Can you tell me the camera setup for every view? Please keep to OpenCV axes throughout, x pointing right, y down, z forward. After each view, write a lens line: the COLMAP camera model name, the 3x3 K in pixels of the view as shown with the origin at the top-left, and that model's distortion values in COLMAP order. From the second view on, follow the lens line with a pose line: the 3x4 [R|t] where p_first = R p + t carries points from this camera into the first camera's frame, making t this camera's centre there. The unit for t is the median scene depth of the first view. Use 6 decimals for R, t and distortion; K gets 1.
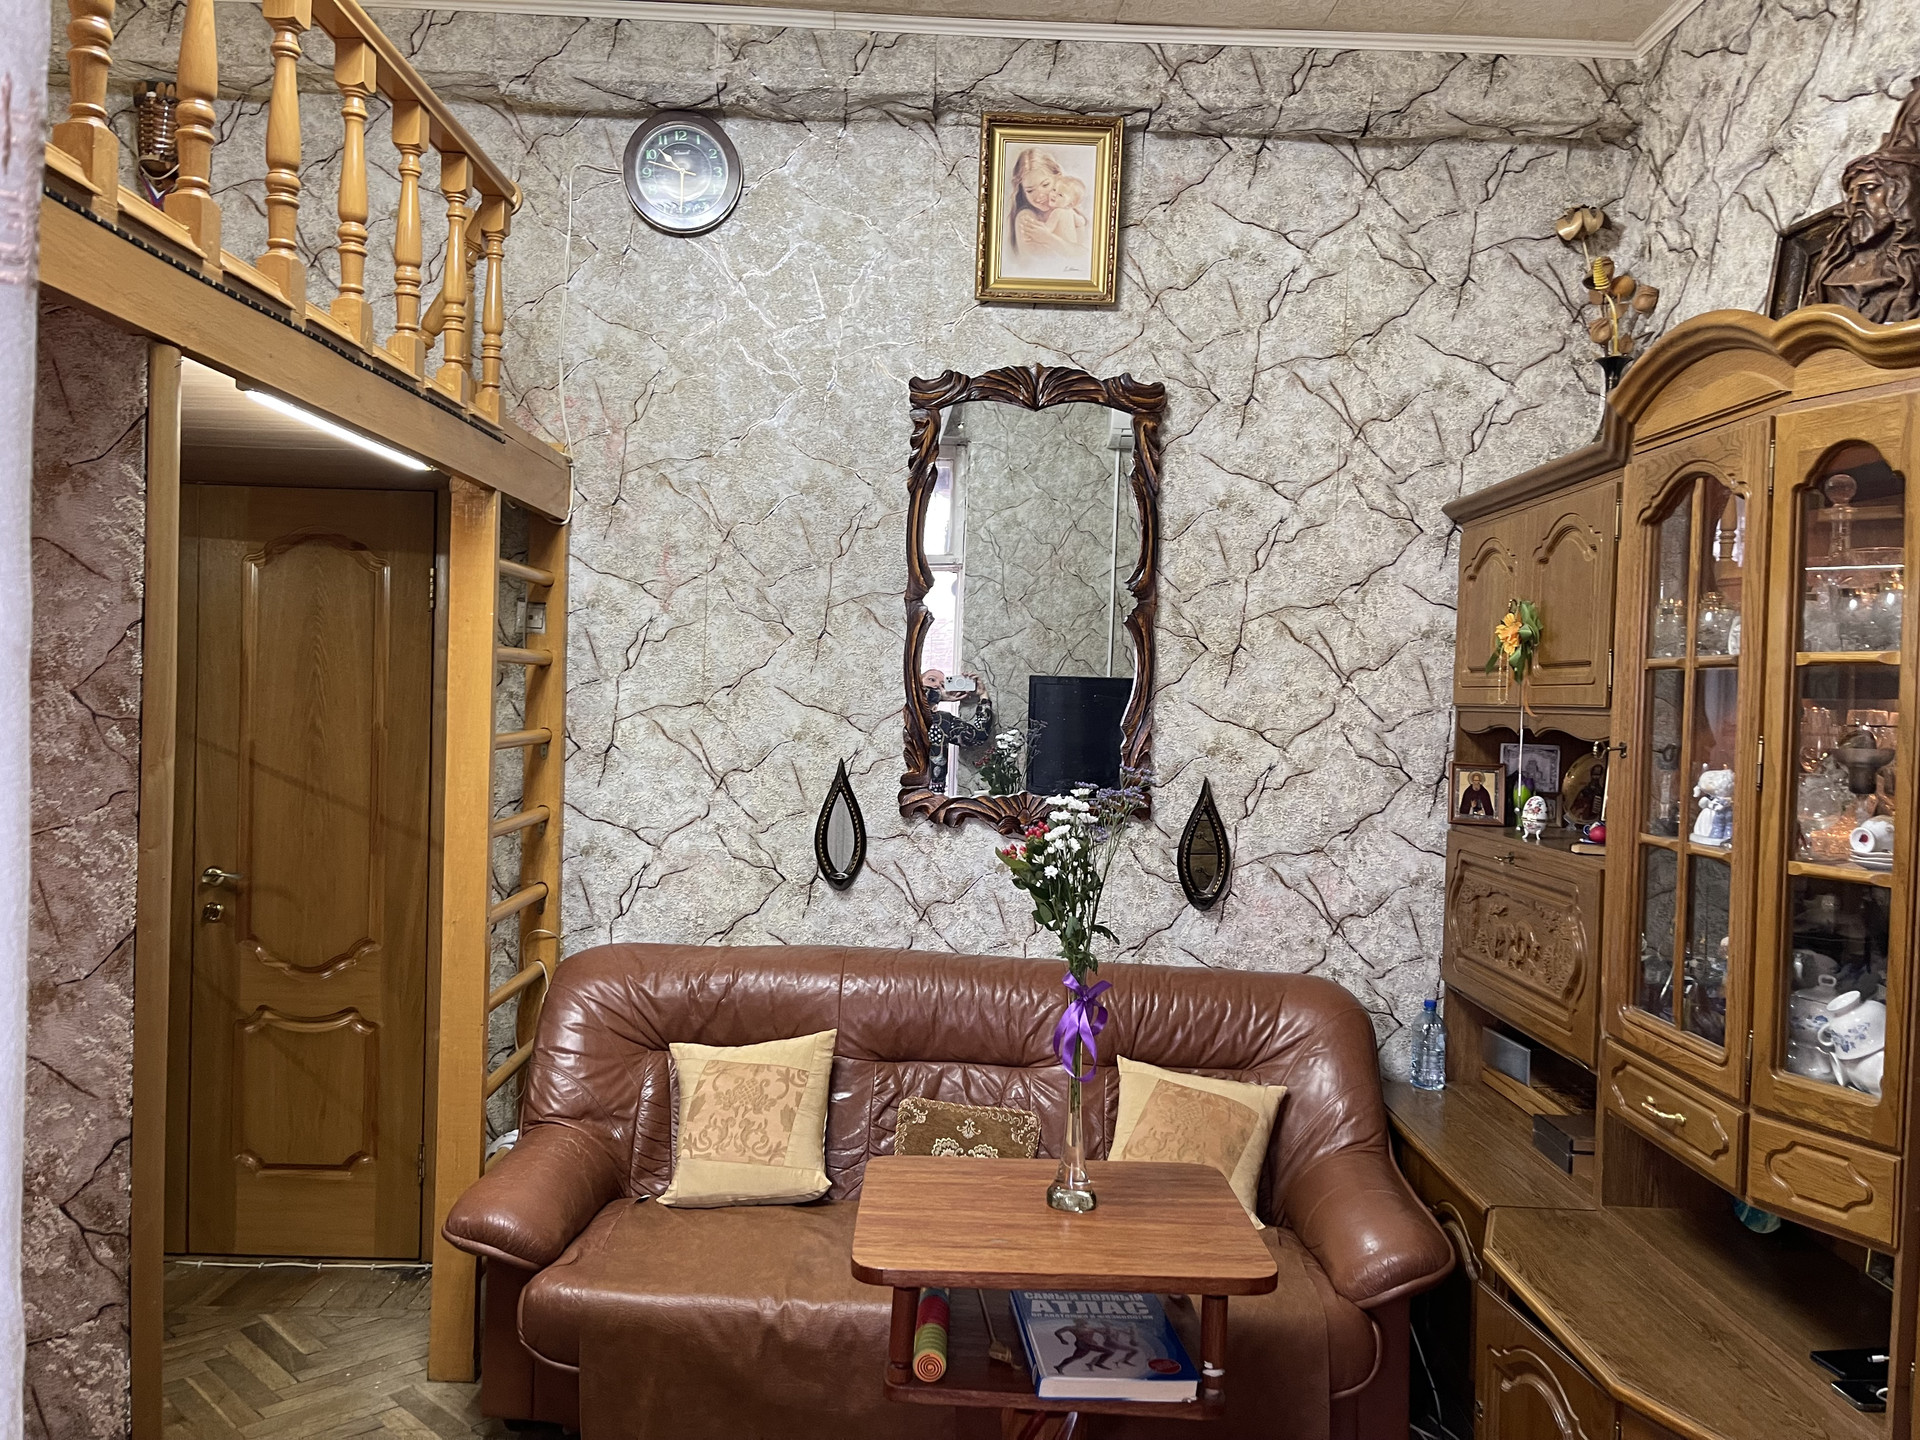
lens RADIAL K [[1473.8, 0, 952.3], [0, 1473.8, 720.8], [0, 0, 1]] dist [0.061462, -0.074685]
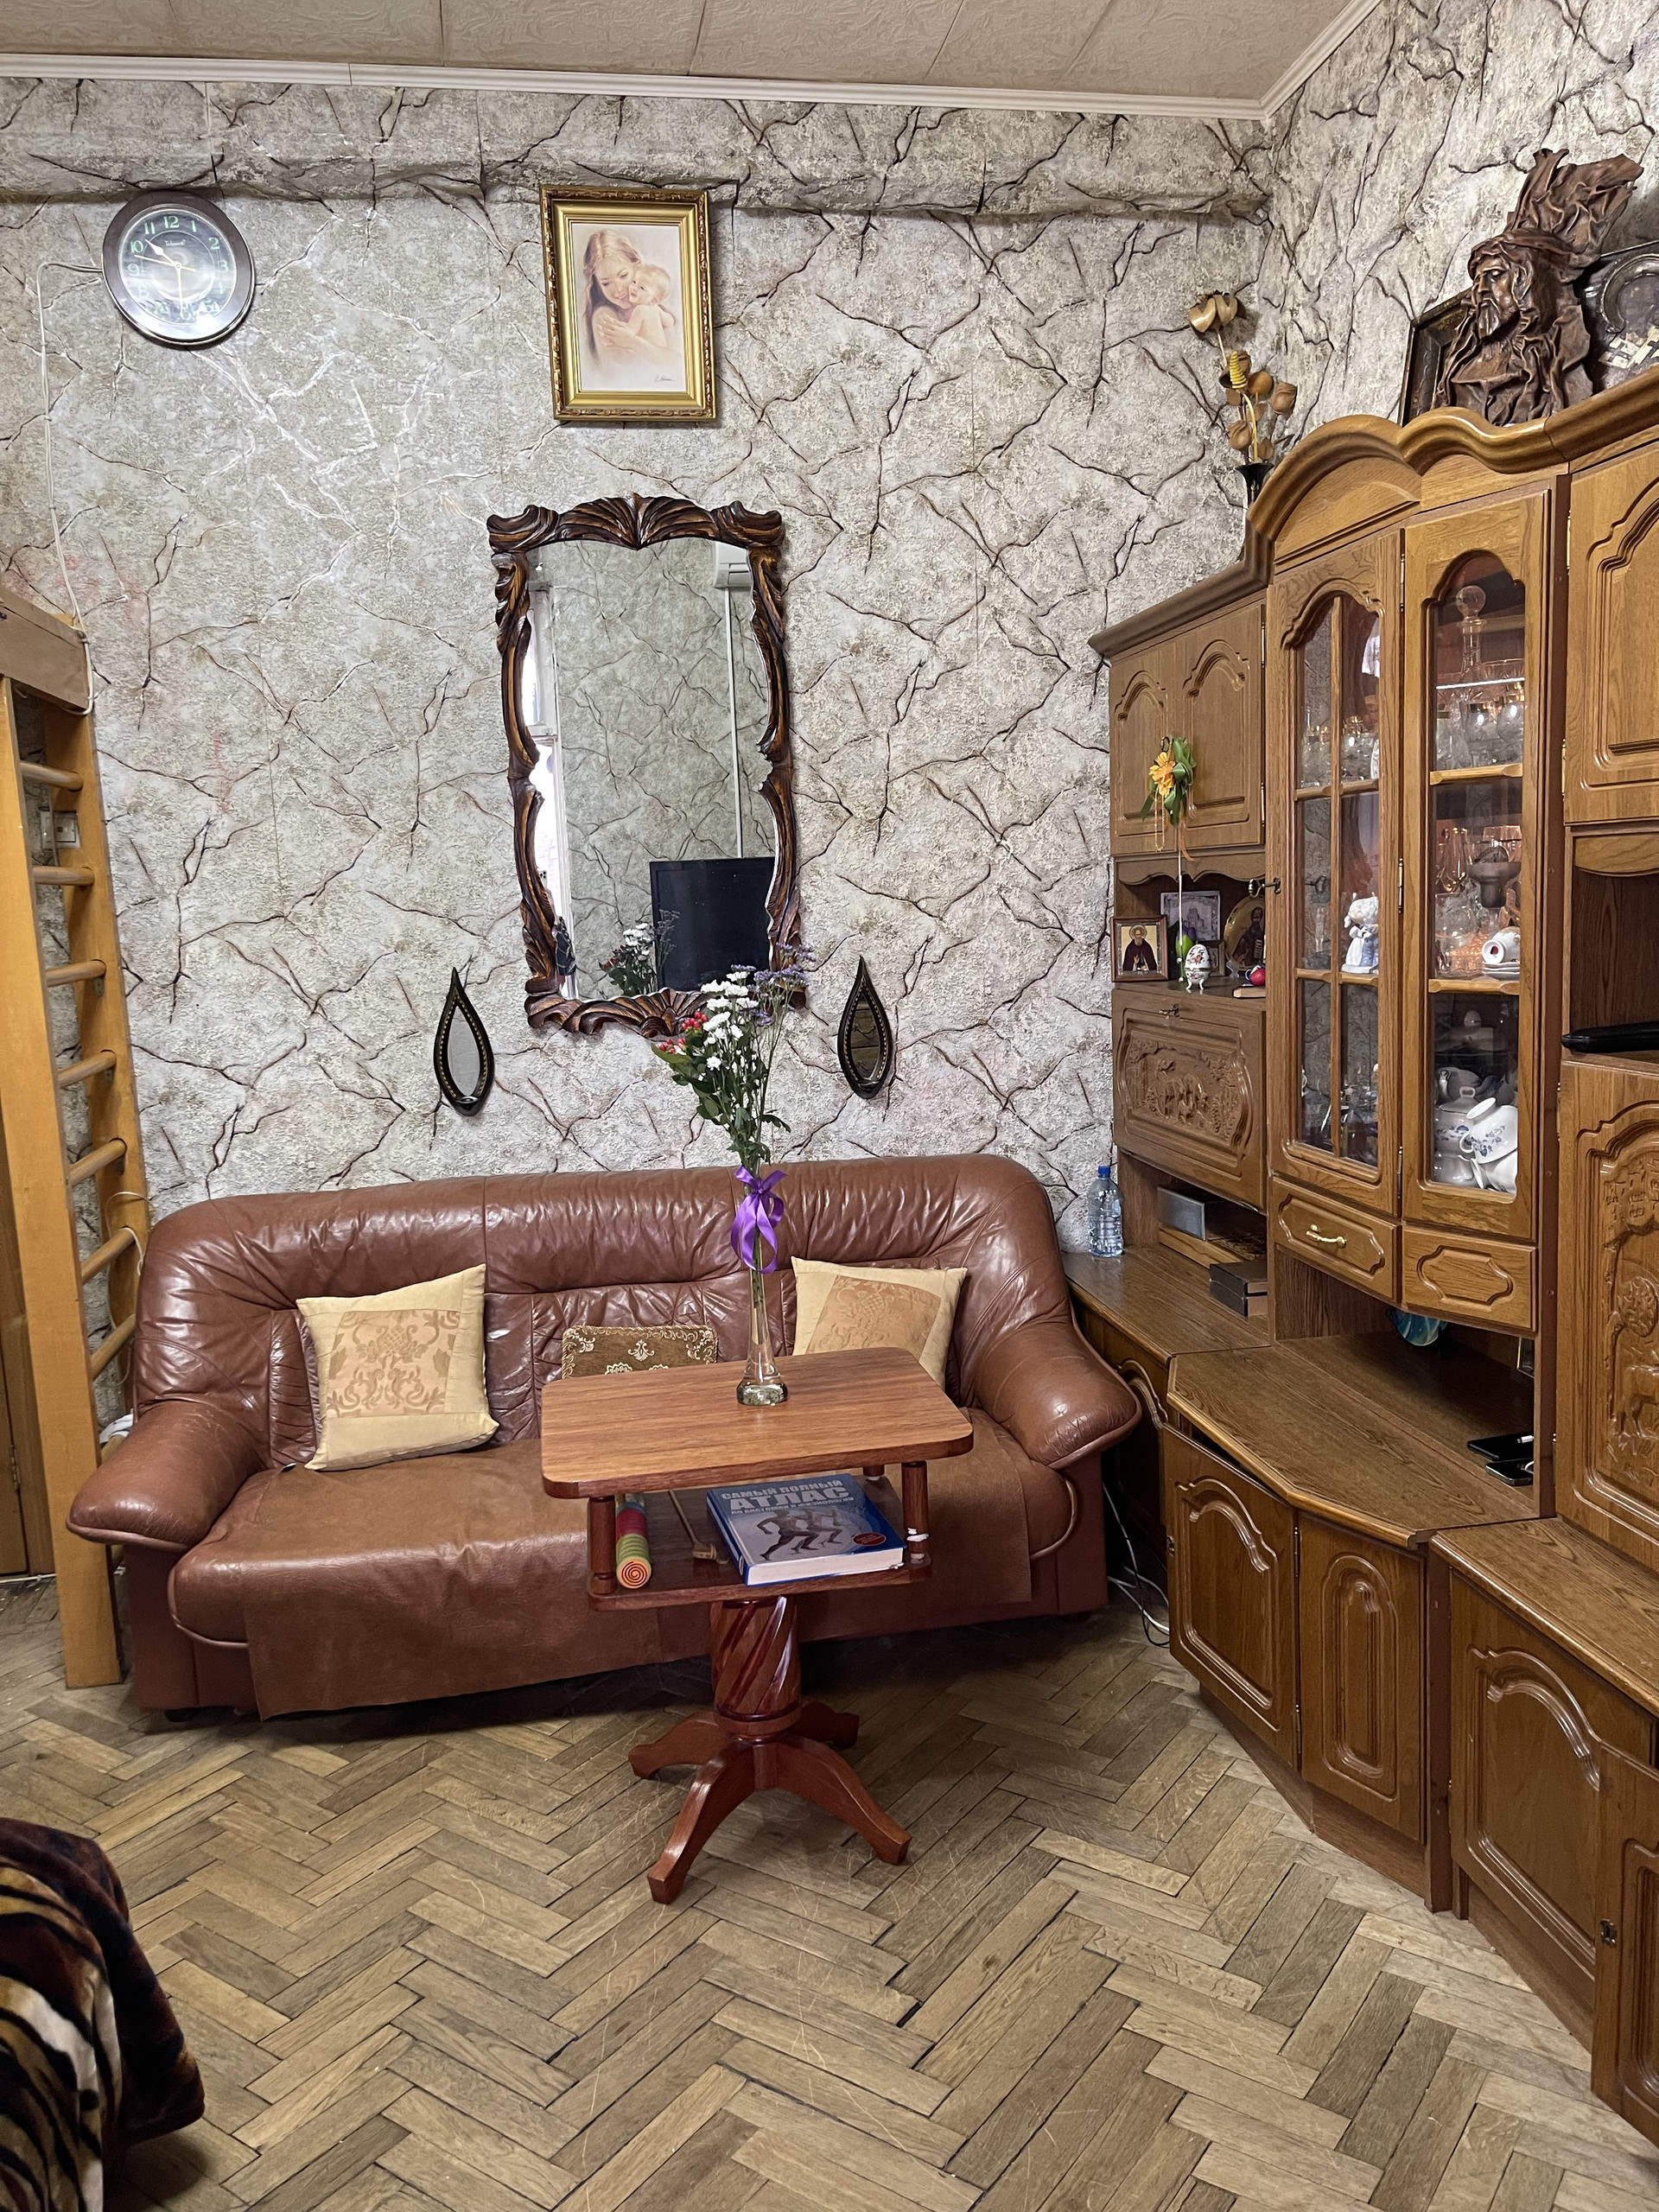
lens RADIAL K [[1697.9, 0, 839.1], [0, 1697.9, 1141.4], [0, 0, 1]] dist [0.061462, -0.074685]
pose [[0.983112, -0.098976, 0.153927, -0.017428], [0.077759, 0.987342, 0.138234, 0.005508], [-0.165661, -0.123930, 0.978365, -0.055097]]
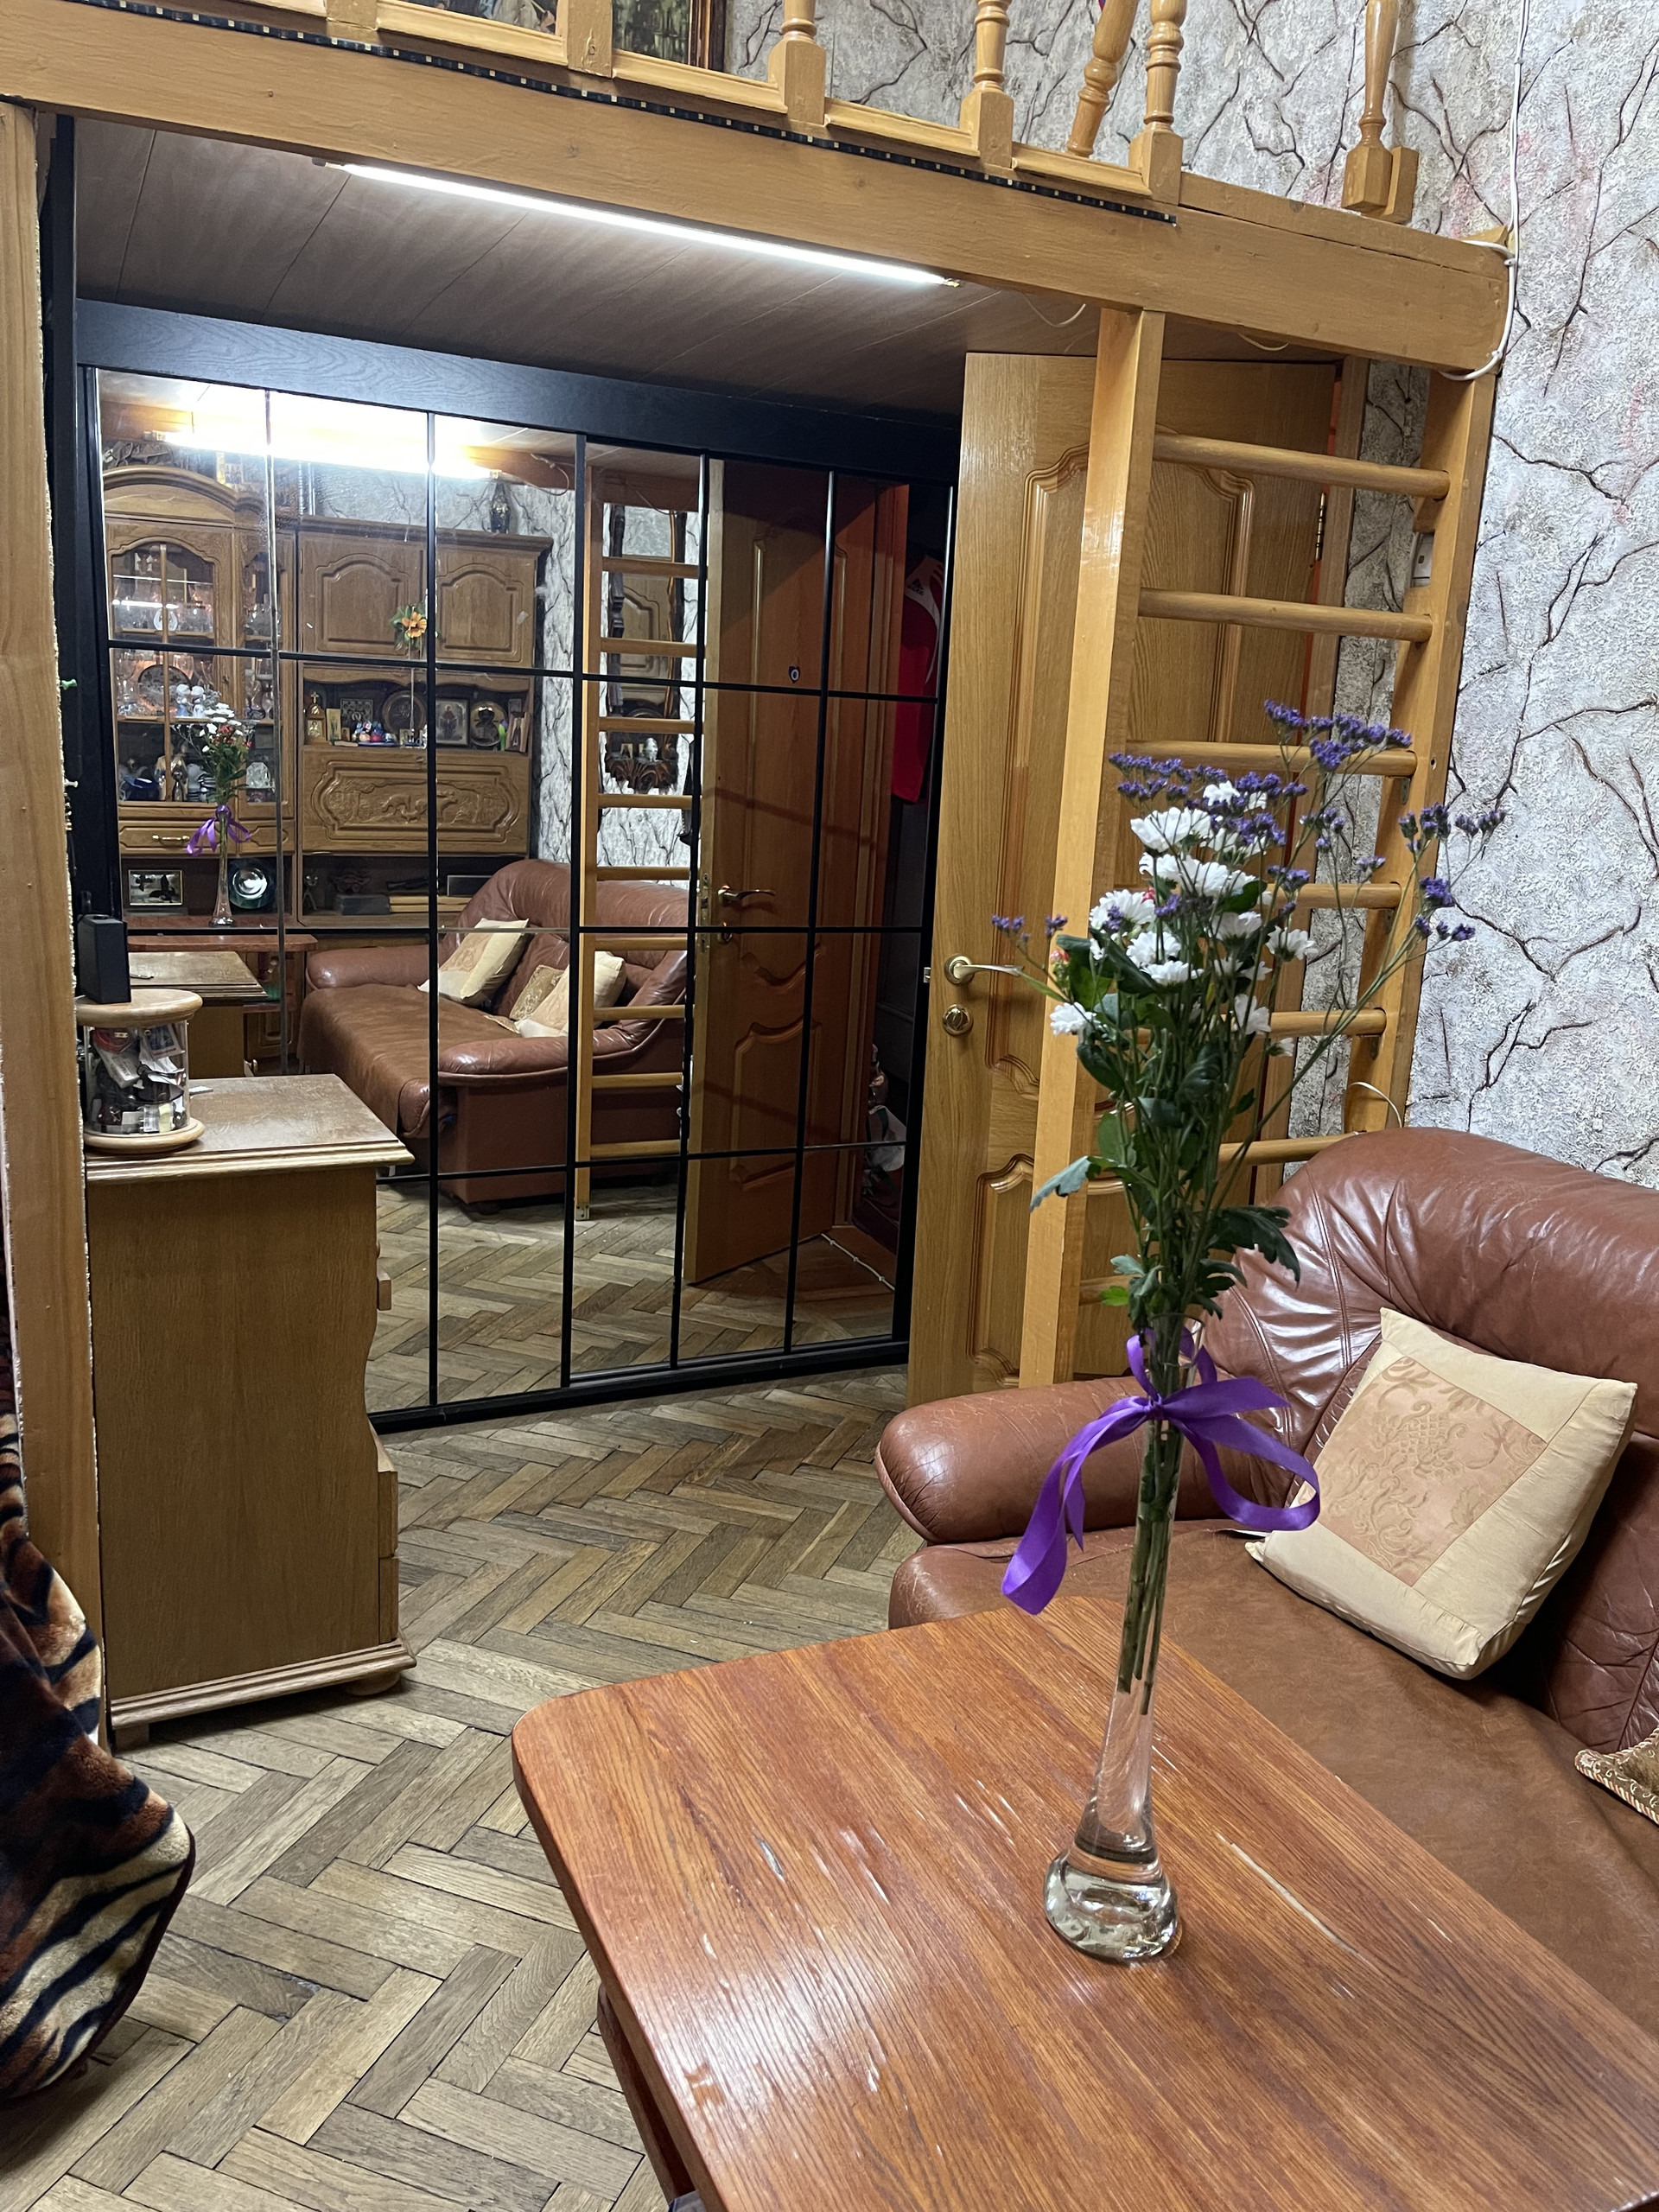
lens RADIAL K [[1697.9, 0, 826.7], [0, 1697.9, 1105.0], [0, 0, 1]] dist [0.061462, -0.074685]
pose [[0.401123, 0.189932, -0.896117, 0.294499], [-0.054670, 0.981488, 0.183555, 0.033316], [0.914392, -0.024637, 0.404081, 0.542104]]
